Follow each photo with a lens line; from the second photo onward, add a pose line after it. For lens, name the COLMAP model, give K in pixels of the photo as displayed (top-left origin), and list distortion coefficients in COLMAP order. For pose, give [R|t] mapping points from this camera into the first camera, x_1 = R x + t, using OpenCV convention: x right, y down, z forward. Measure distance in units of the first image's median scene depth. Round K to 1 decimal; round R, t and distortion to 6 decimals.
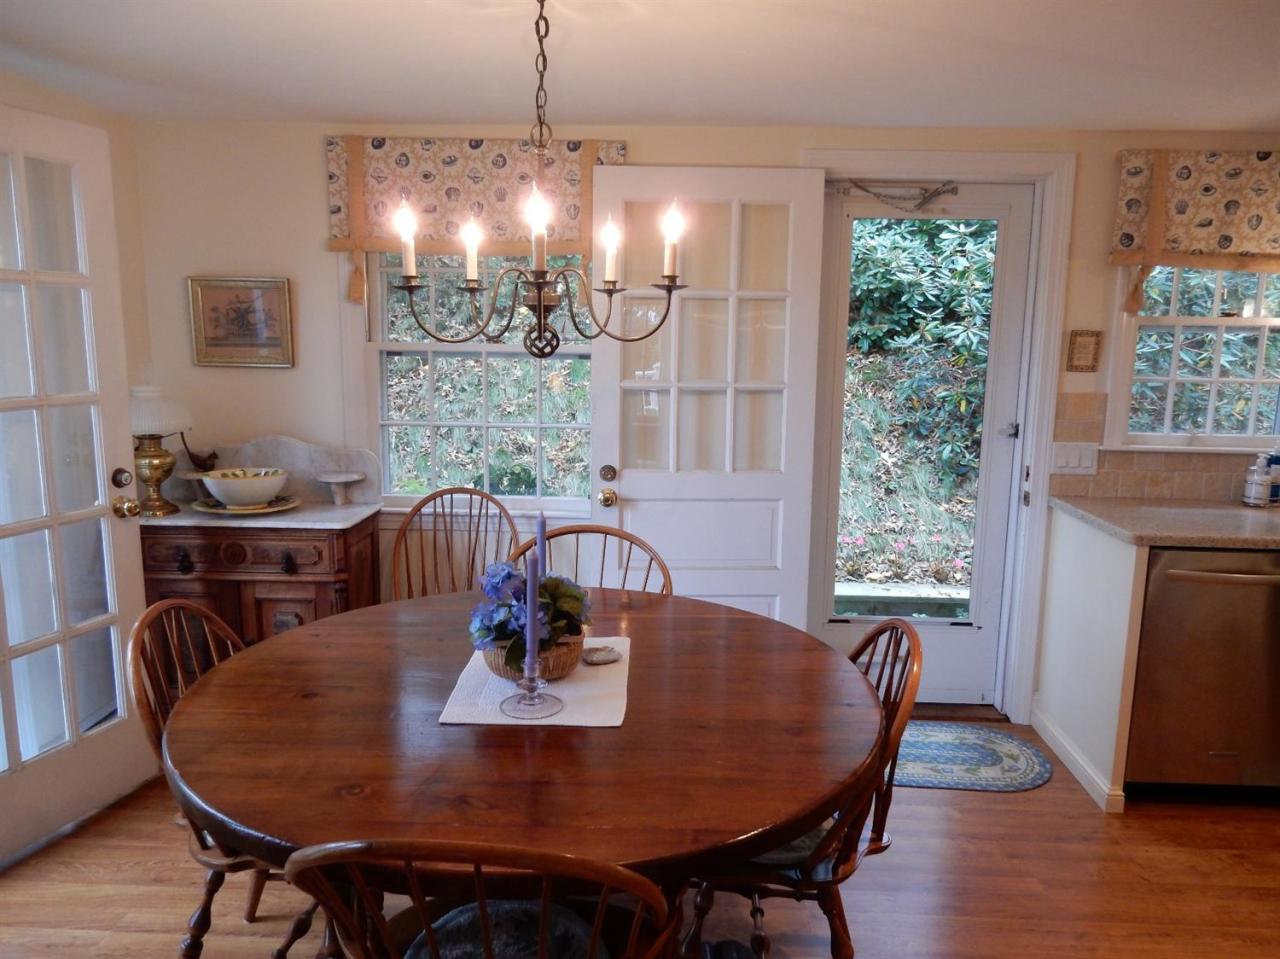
lens RADIAL K [[936.7, 0, 636.5], [0, 936.7, 482.4], [0, 0, 1]] dist [-0.002785, -0.000883]
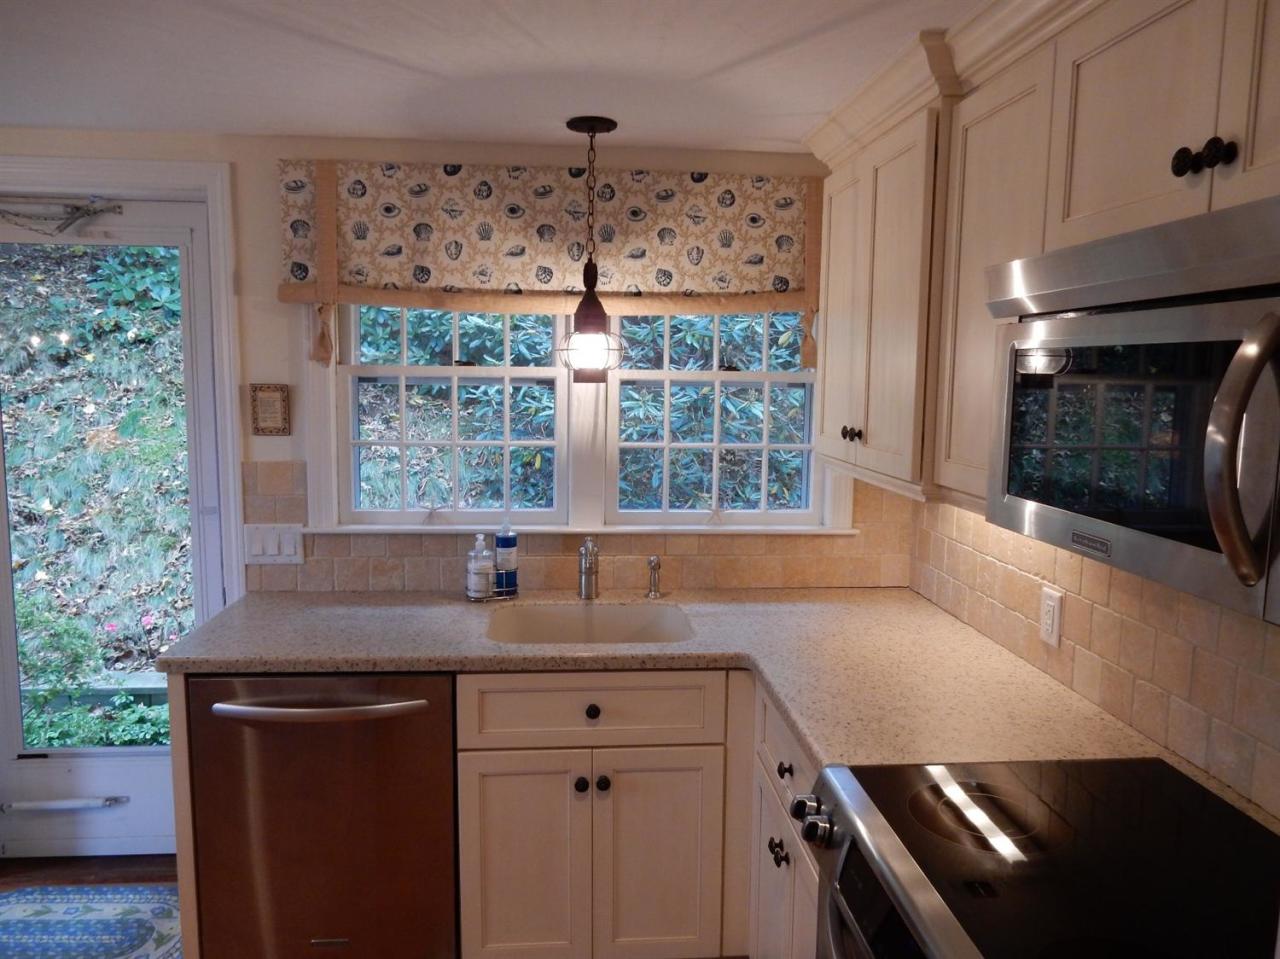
lens RADIAL K [[942.4, 0, 640.0], [0, 942.4, 479.5], [0, 0, 1]] dist [-0.011505, -0.003263]
pose [[0.992335, -0.016951, 0.122409, 0.693004], [0.023141, 0.998515, -0.049324, -0.034327], [-0.121391, 0.051778, 0.991253, 0.174479]]
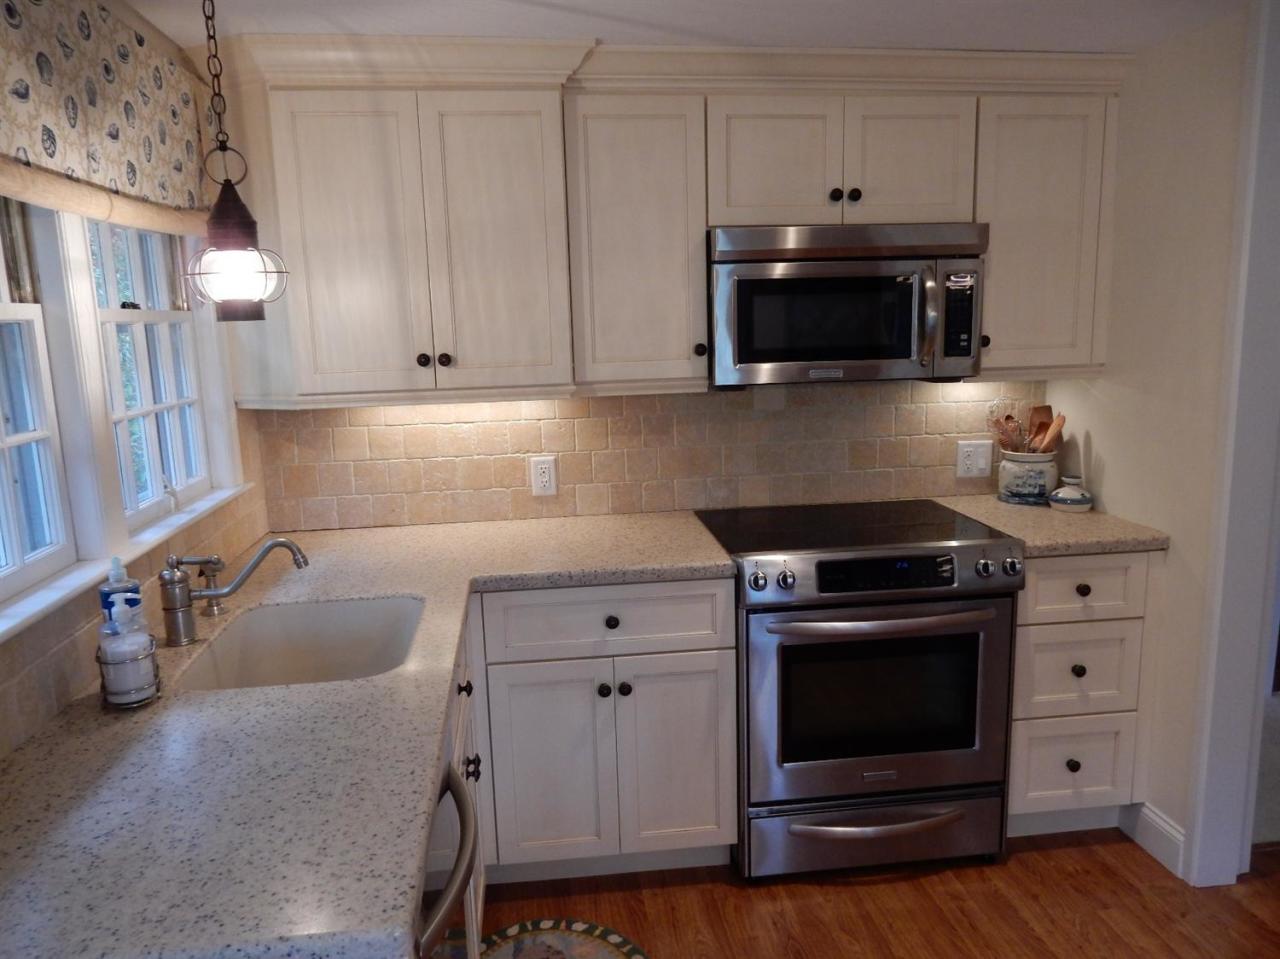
lens RADIAL K [[937.9, 0, 635.2], [0, 937.9, 488.4], [0, 0, 1]] dist [-0.004165, 0.005244]
pose [[-0.157374, -0.190073, 0.969075, 0.185482], [0.195549, 0.955874, 0.219241, -0.130093], [-0.967985, 0.224004, -0.113261, 0.777167]]
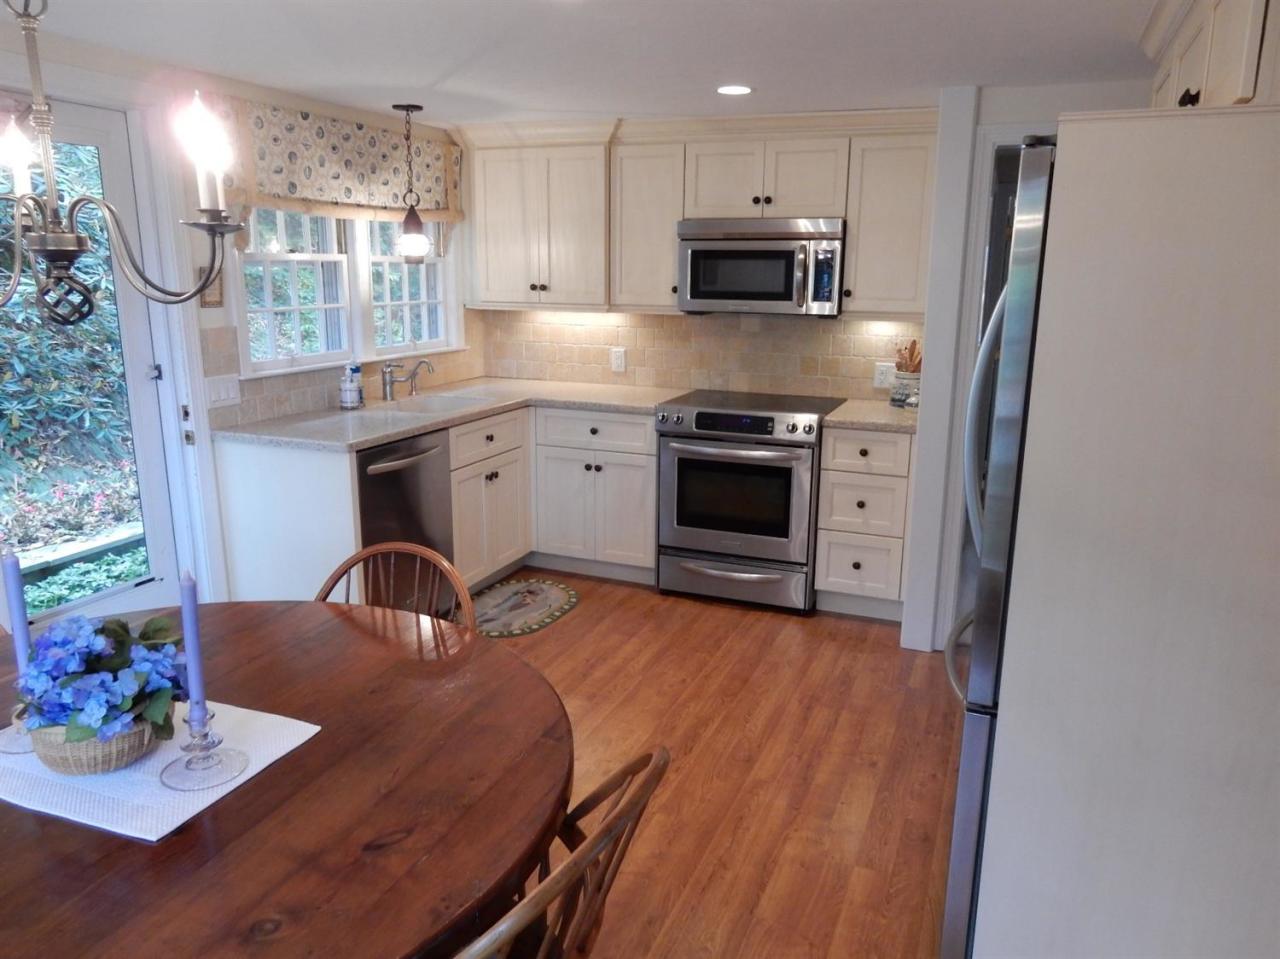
lens RADIAL K [[938.9, 0, 631.5], [0, 938.9, 482.9], [0, 0, 1]] dist [0.001053, 0.001759]
pose [[0.348668, -0.224830, 0.909881, -0.357194], [0.157532, 0.971049, 0.179578, -0.043249], [-0.923913, 0.080722, 0.373991, 0.198151]]
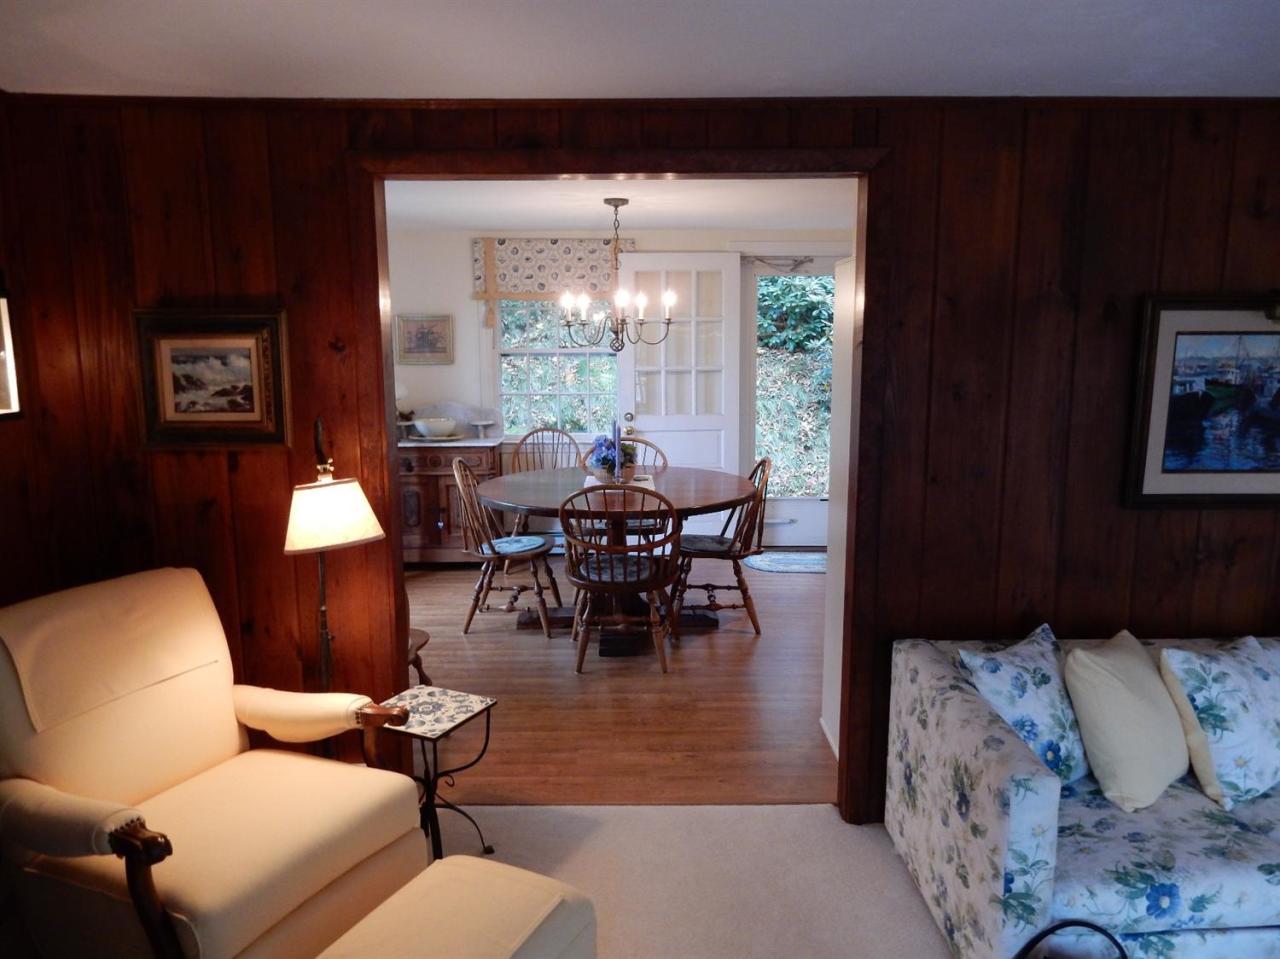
lens RADIAL K [[936.7, 0, 636.5], [0, 936.7, 482.4], [0, 0, 1]] dist [-0.002785, -0.000883]
pose [[0.999107, -0.025162, 0.033937, -0.081743], [0.025431, 0.999648, -0.007529, 0.134597], [-0.033736, 0.008385, 0.999396, -0.854077]]
